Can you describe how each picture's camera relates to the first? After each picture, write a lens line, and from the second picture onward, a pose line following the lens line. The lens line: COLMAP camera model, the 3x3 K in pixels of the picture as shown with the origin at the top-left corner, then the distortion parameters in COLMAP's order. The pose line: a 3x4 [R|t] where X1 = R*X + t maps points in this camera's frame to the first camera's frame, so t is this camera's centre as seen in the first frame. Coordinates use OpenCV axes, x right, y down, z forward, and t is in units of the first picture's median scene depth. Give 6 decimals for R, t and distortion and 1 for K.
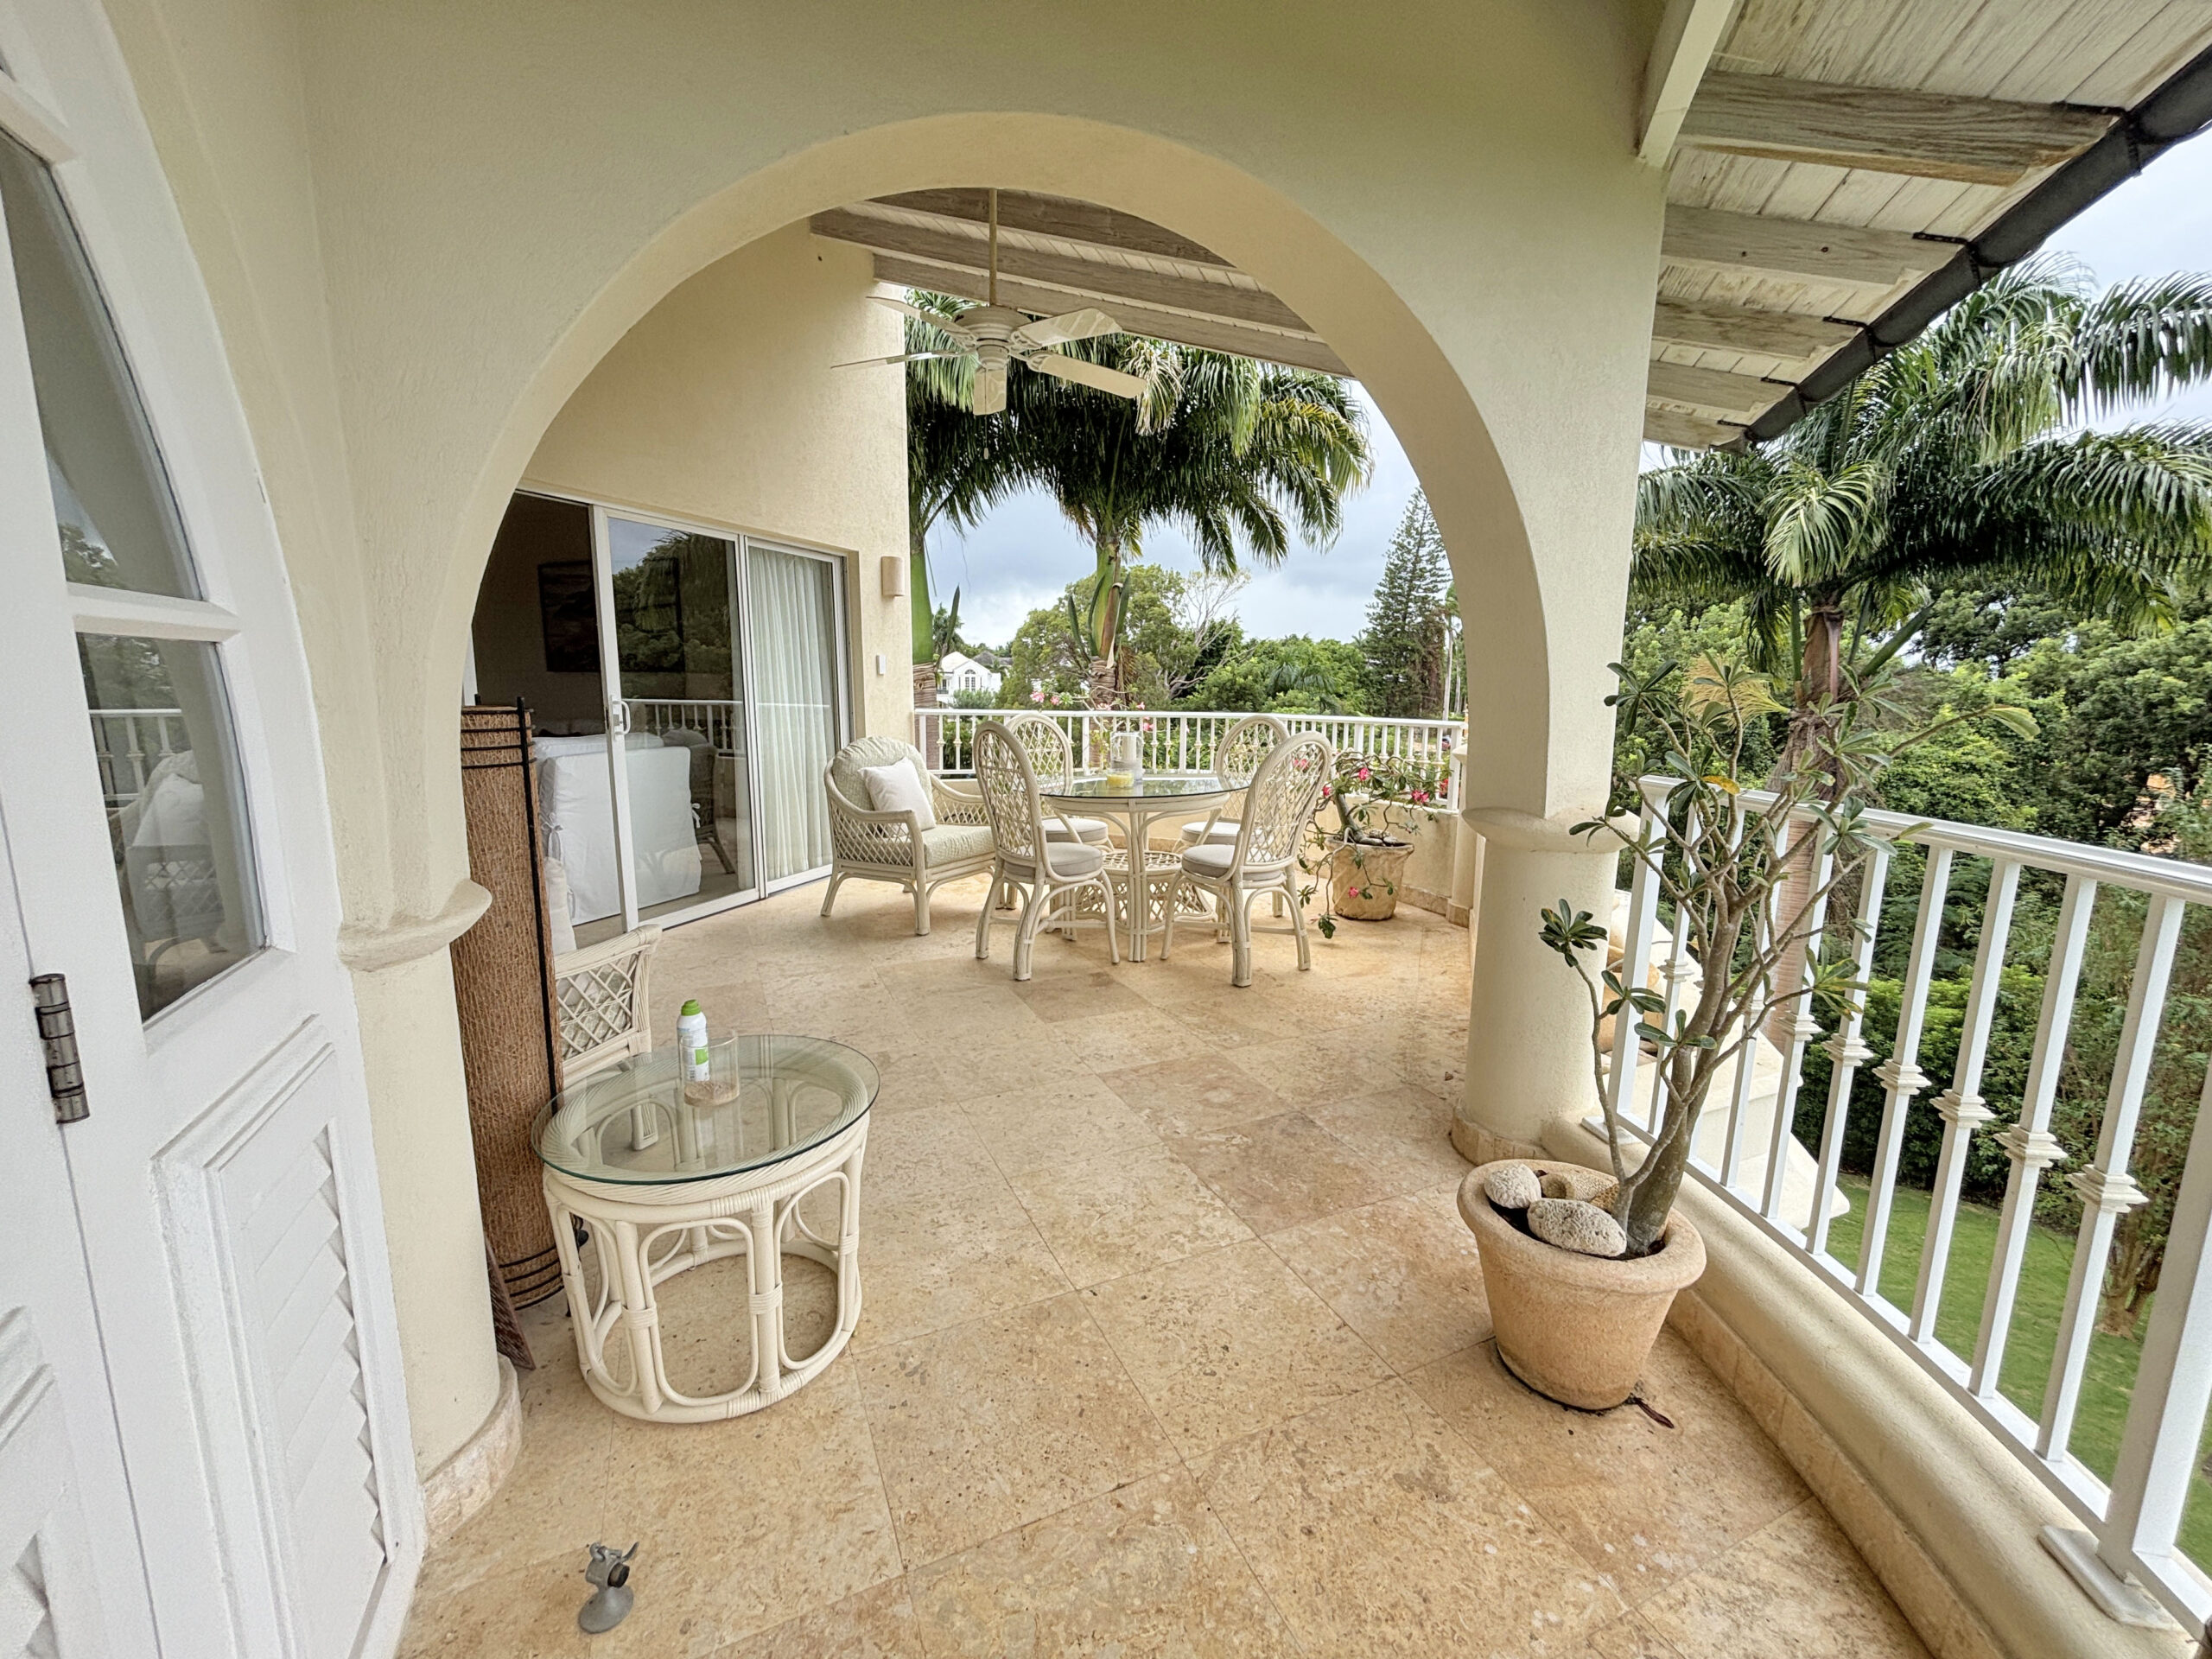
lens RADIAL K [[873.0, 0, 1106.0], [0, 873.0, 829.5], [0, 0, 1]] dist [0.012502, -0.000023]
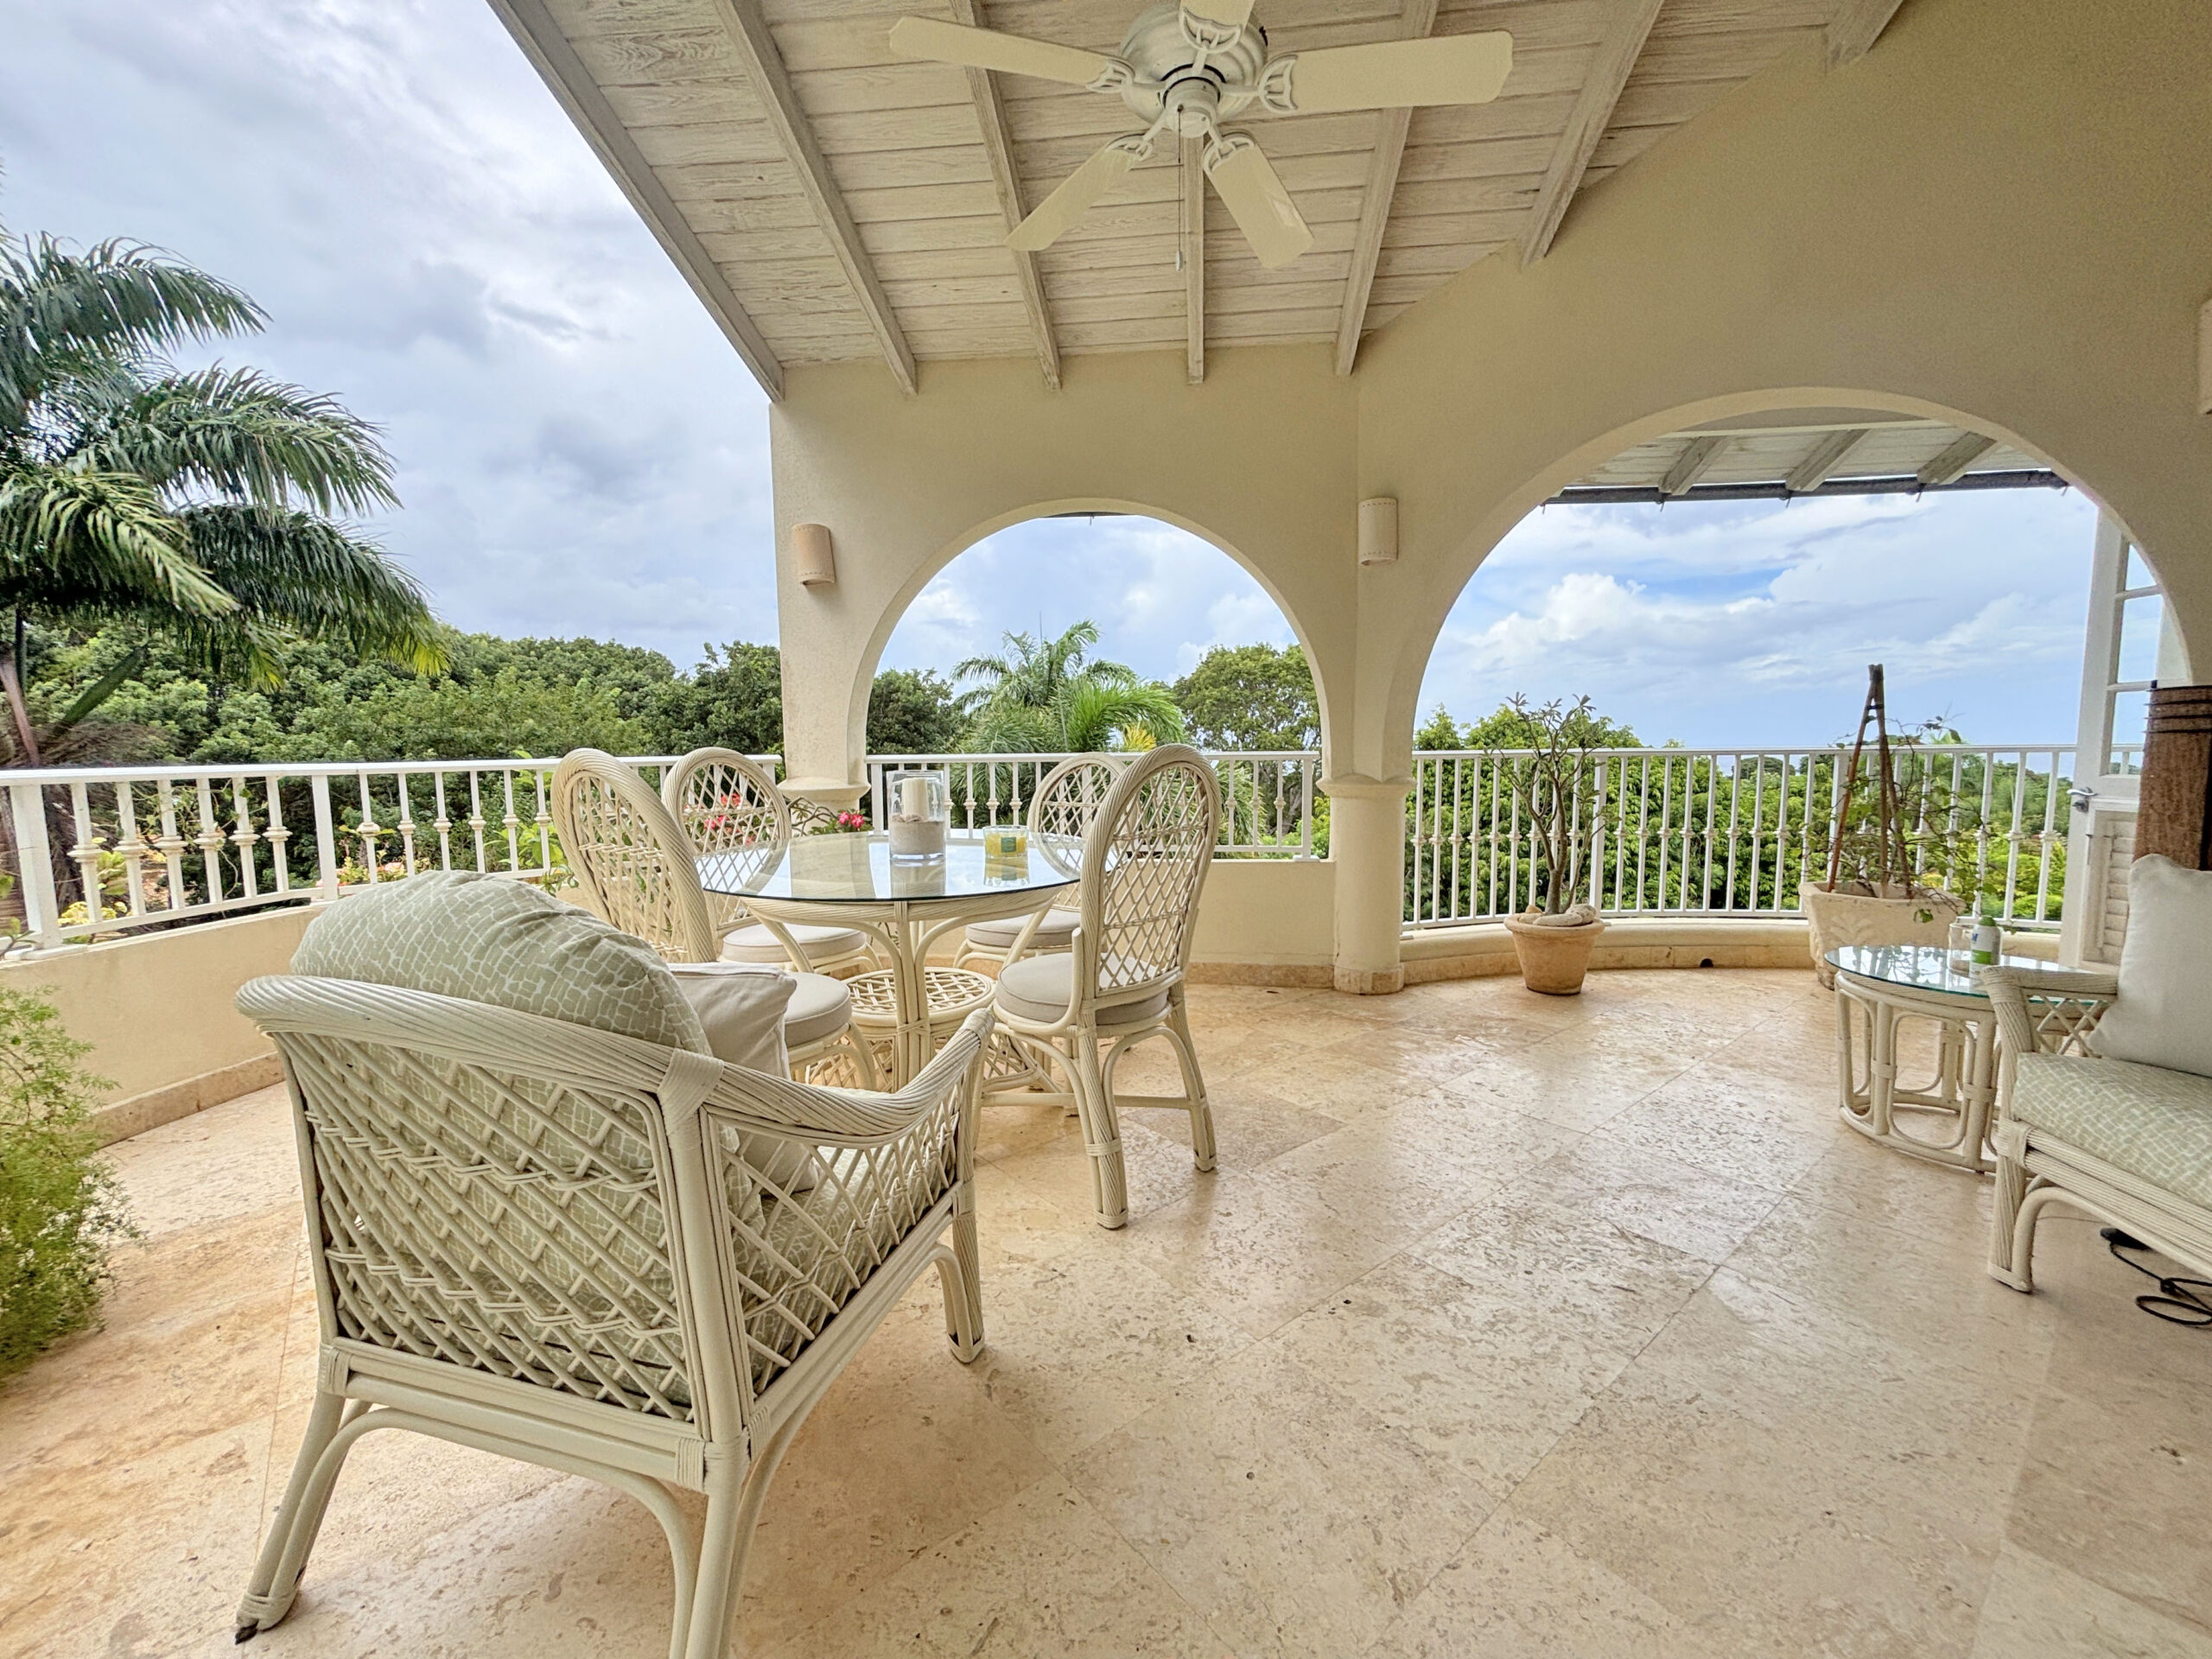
lens RADIAL K [[898.1, 0, 1106.0], [0, 898.1, 829.5], [0, 0, 1]] dist [-0.003227, 0.000052]
pose [[-0.249070, -0.097768, 0.963538, -0.774230], [0.163628, 0.976341, 0.141364, -0.183748], [-0.954563, 0.192871, -0.227180, 1.369114]]
